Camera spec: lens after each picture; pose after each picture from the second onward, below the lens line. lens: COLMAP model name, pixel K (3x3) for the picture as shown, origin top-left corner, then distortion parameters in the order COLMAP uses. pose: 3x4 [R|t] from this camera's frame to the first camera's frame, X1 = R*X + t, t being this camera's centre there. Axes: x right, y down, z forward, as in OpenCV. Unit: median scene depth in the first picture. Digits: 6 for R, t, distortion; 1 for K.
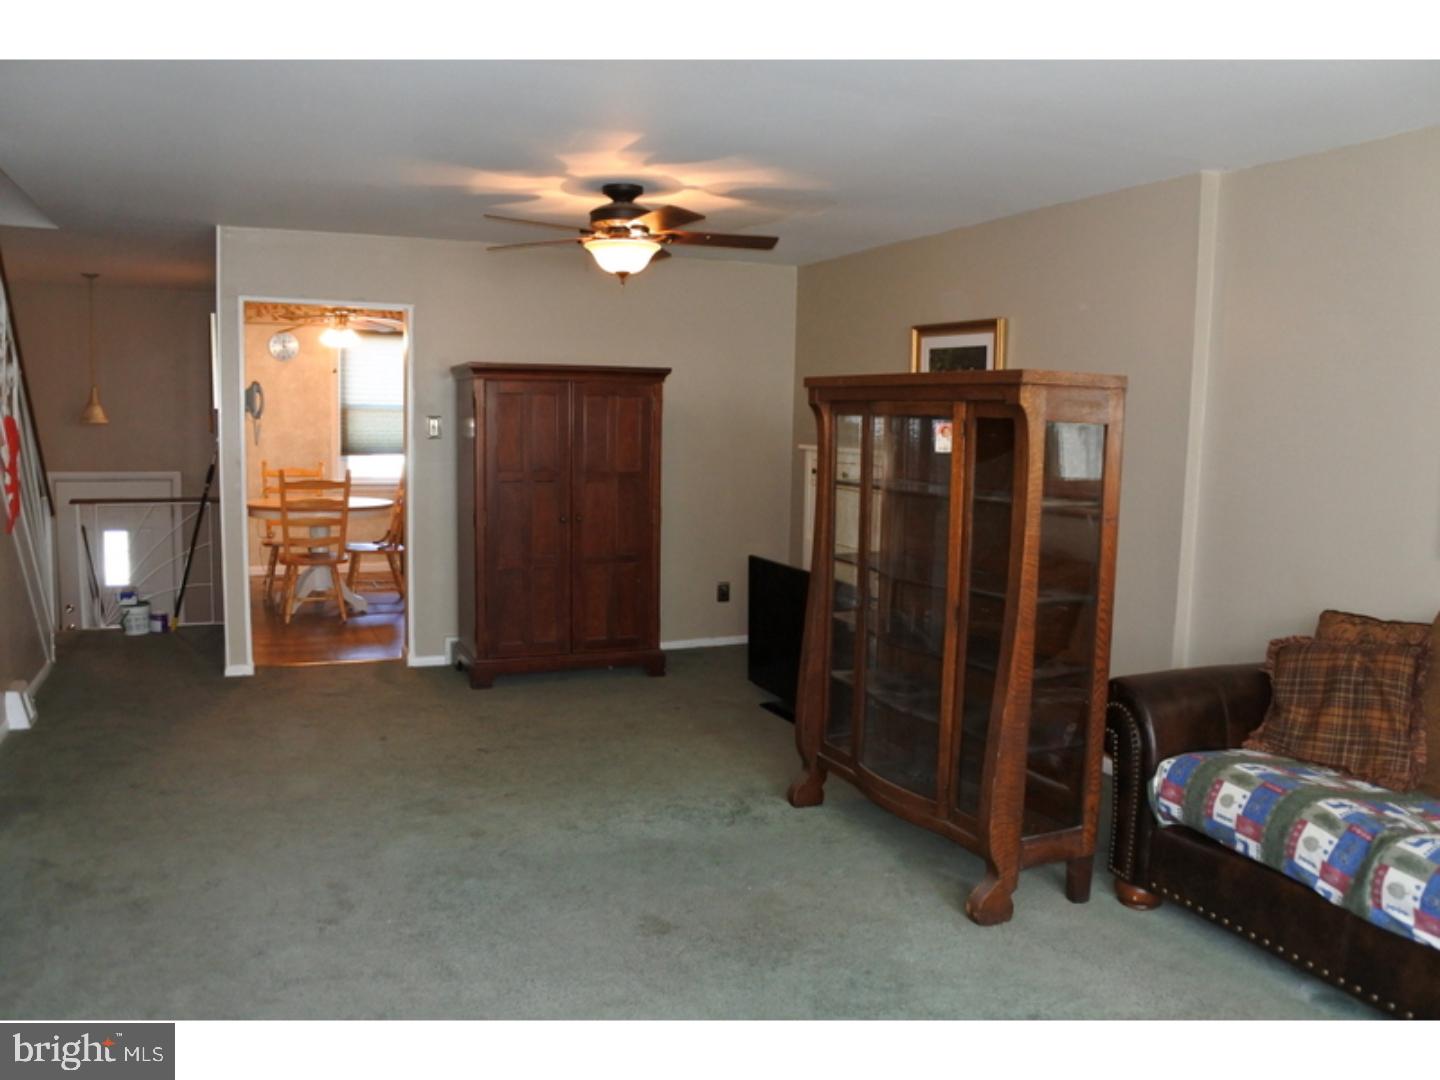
lens RADIAL K [[1120.2, 0, 711.5], [0, 1120.2, 546.1], [0, 0, 1]] dist [-0.147237, 0.090110]
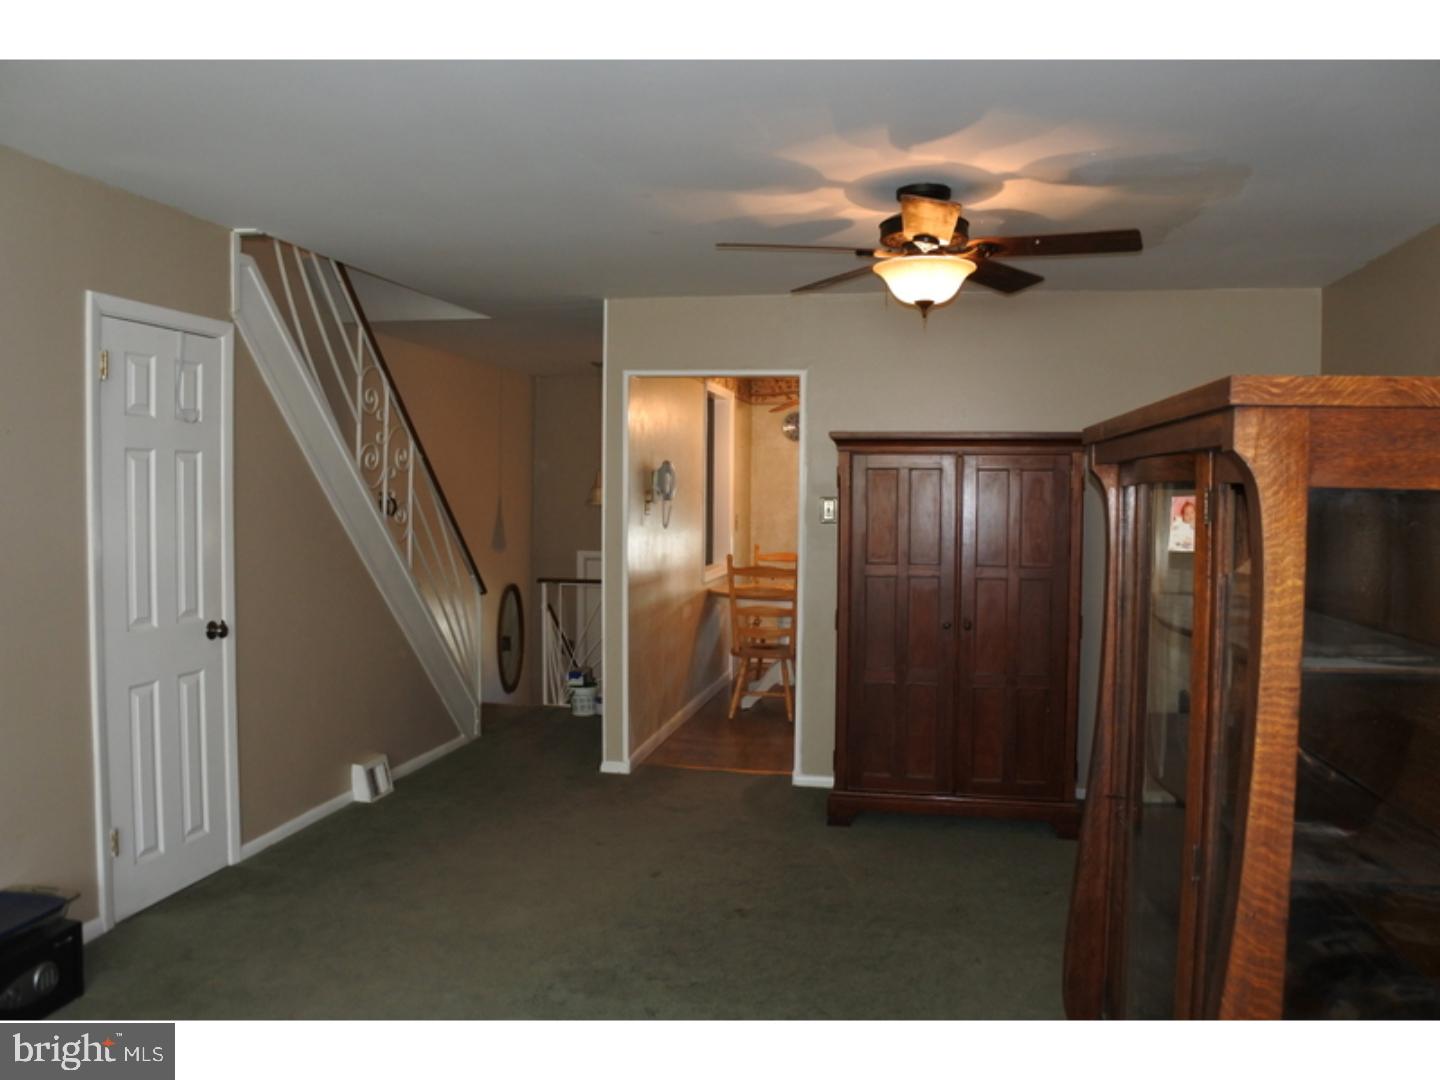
lens RADIAL K [[1120.2, 0, 711.5], [0, 1120.2, 546.1], [0, 0, 1]] dist [-0.147237, 0.090110]
pose [[0.818099, 0.013385, -0.574922, 0.191284], [-0.057110, 0.996678, -0.058062, -0.025950], [0.572235, 0.080334, 0.816145, 0.265503]]
